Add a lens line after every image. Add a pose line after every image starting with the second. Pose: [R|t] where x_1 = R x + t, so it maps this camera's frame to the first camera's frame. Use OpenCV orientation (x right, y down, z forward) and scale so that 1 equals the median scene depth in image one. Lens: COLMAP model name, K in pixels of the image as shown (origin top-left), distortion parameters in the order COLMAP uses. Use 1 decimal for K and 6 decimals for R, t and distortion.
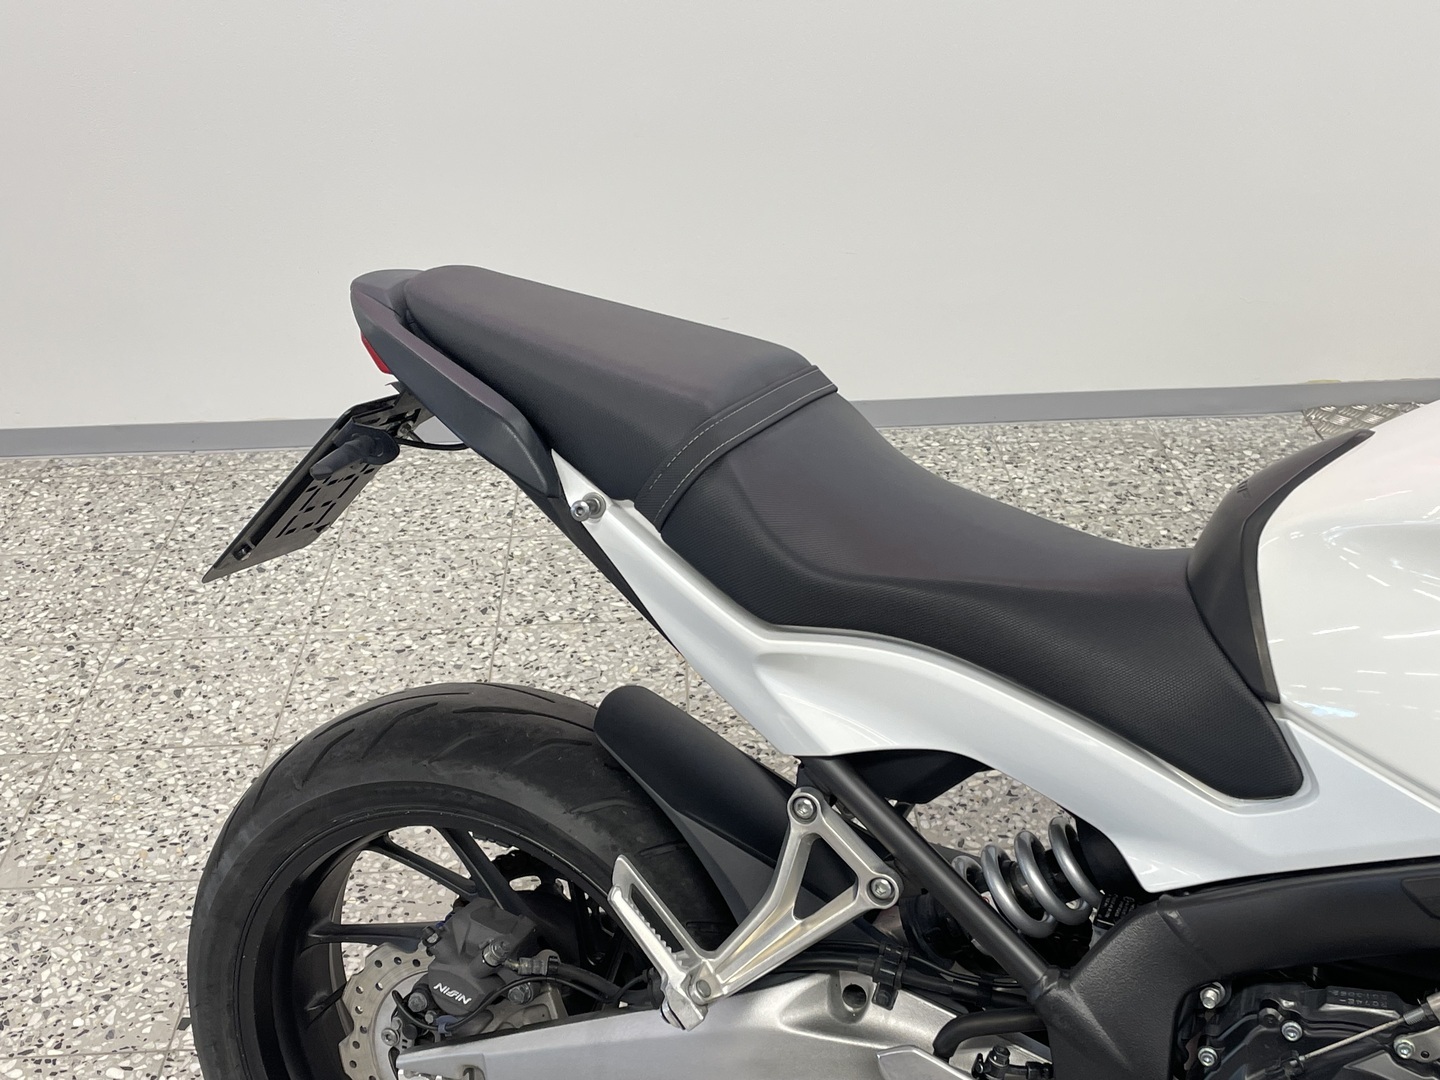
lens RADIAL K [[1772.3, 0, 698.3], [0, 1772.3, 553.9], [0, 0, 1]] dist [0.059989, 0.000000]
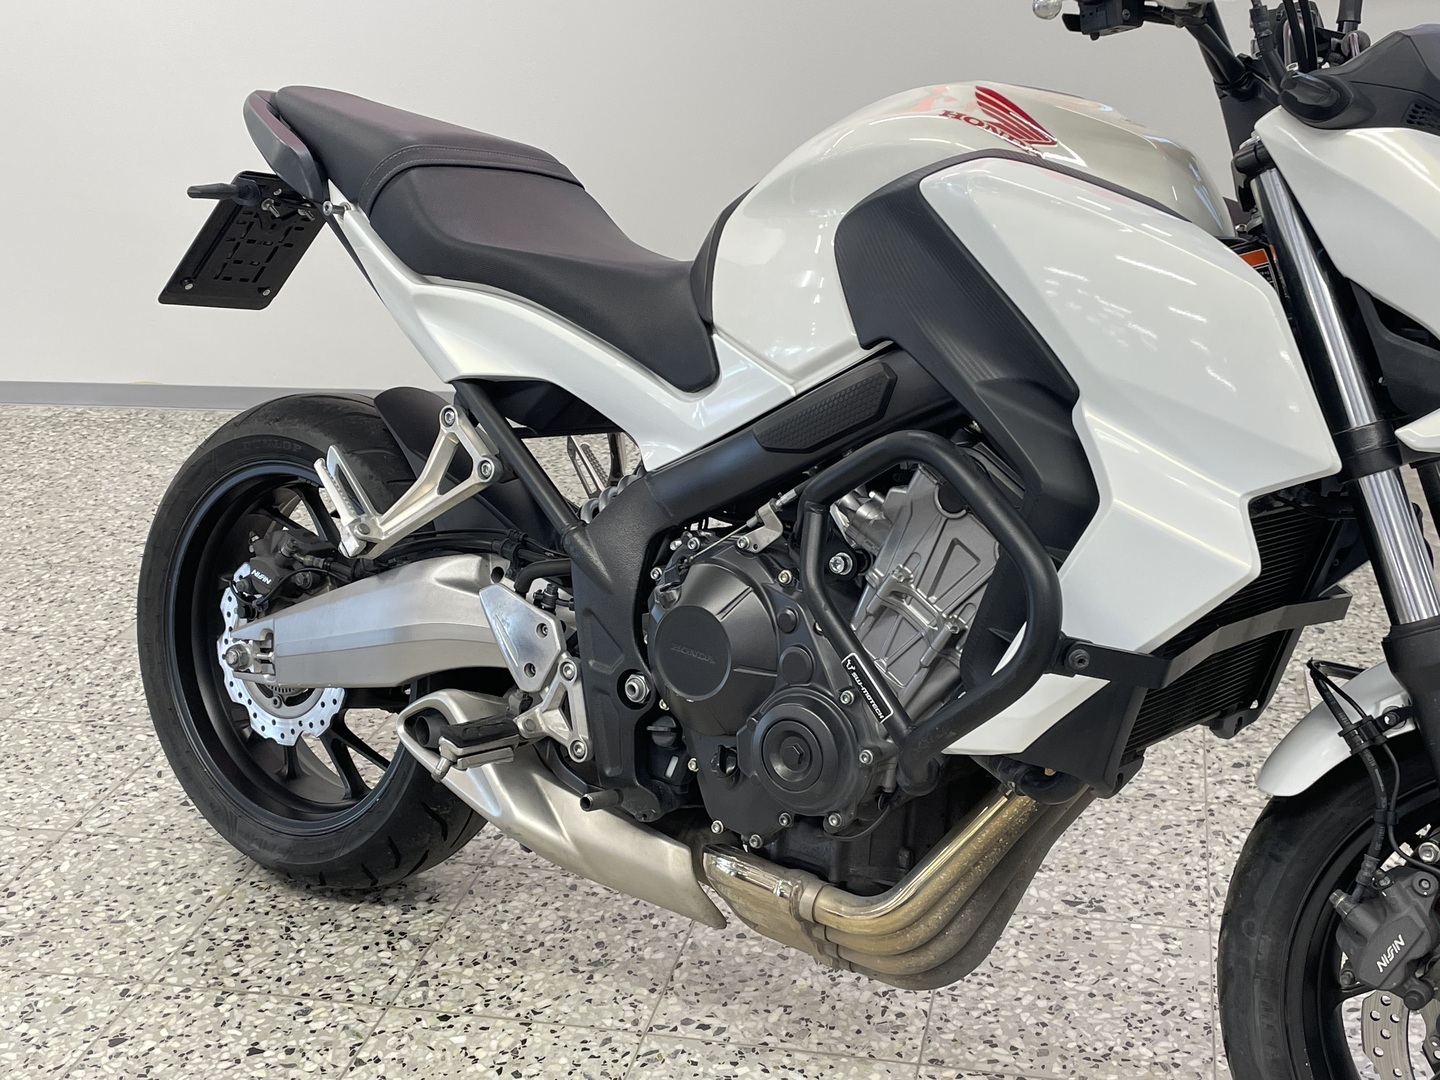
lens RADIAL K [[1772.3, 0, 728.9], [0, 1772.3, 526.0], [0, 0, 1]] dist [0.059989, 0.000000]
pose [[0.967677, 0.071068, -0.241971, 0.623268], [-0.103321, 0.986974, -0.123318, 0.377454], [0.230055, 0.144333, 0.962415, -0.323014]]
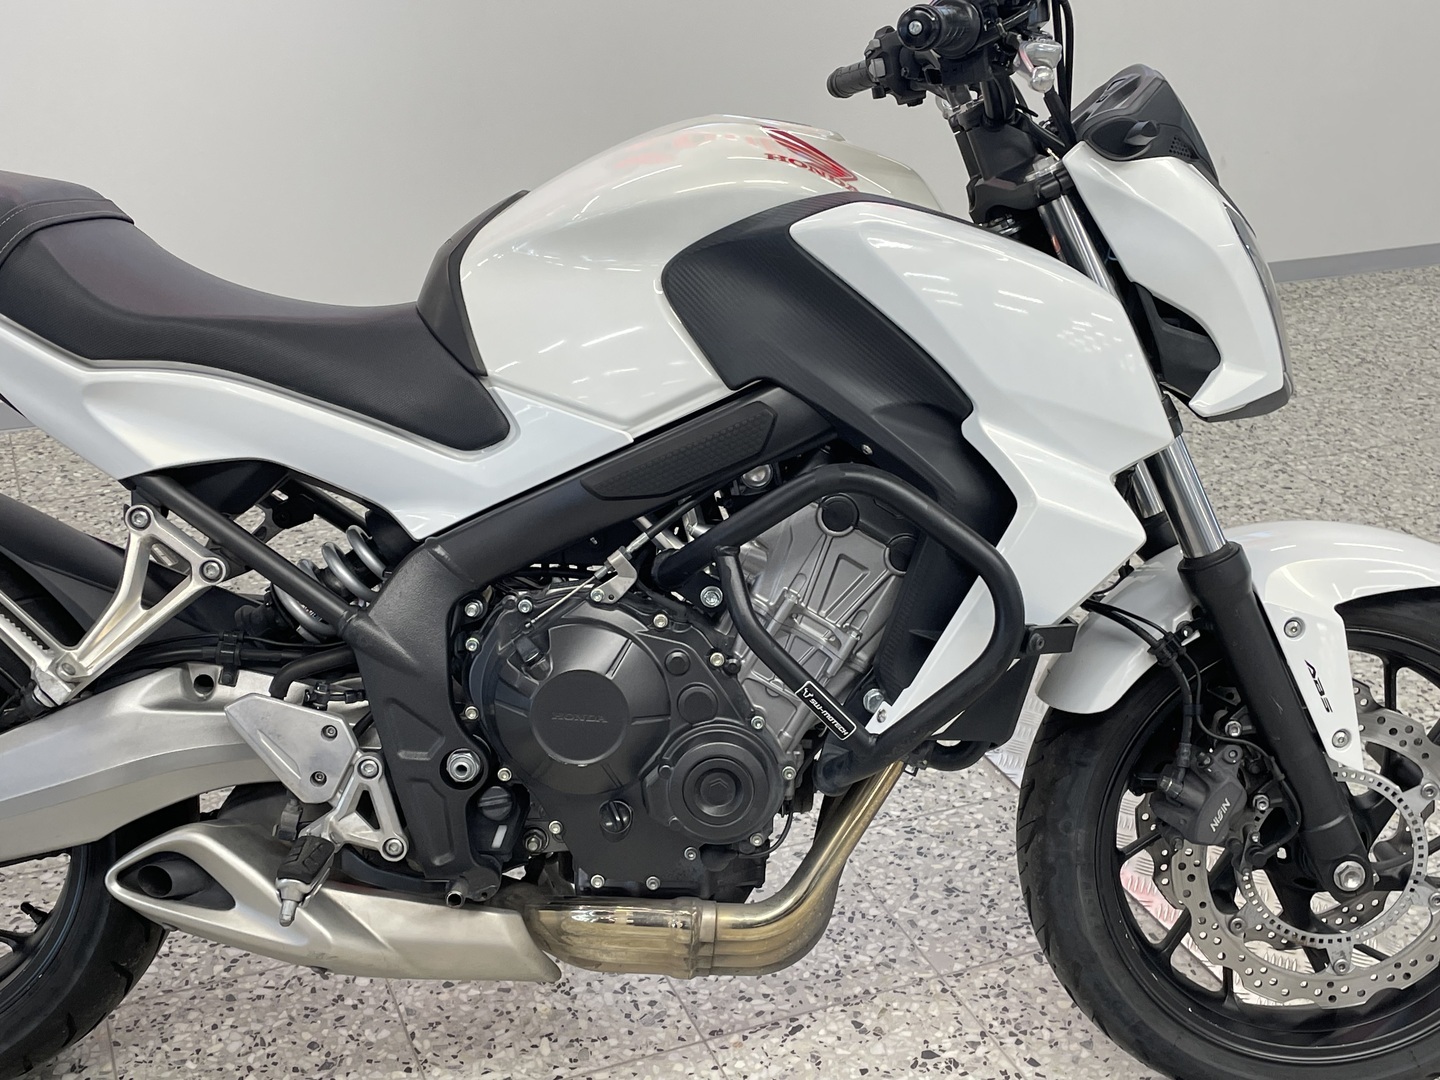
lens RADIAL K [[1772.3, 0, 728.3], [0, 1772.3, 526.7], [0, 0, 1]] dist [0.059989, 0.000000]
pose [[0.925210, -0.111425, 0.362728, -0.012003], [0.140124, 0.988676, -0.053706, 0.267720], [-0.352637, 0.100516, 0.930346, -0.299283]]
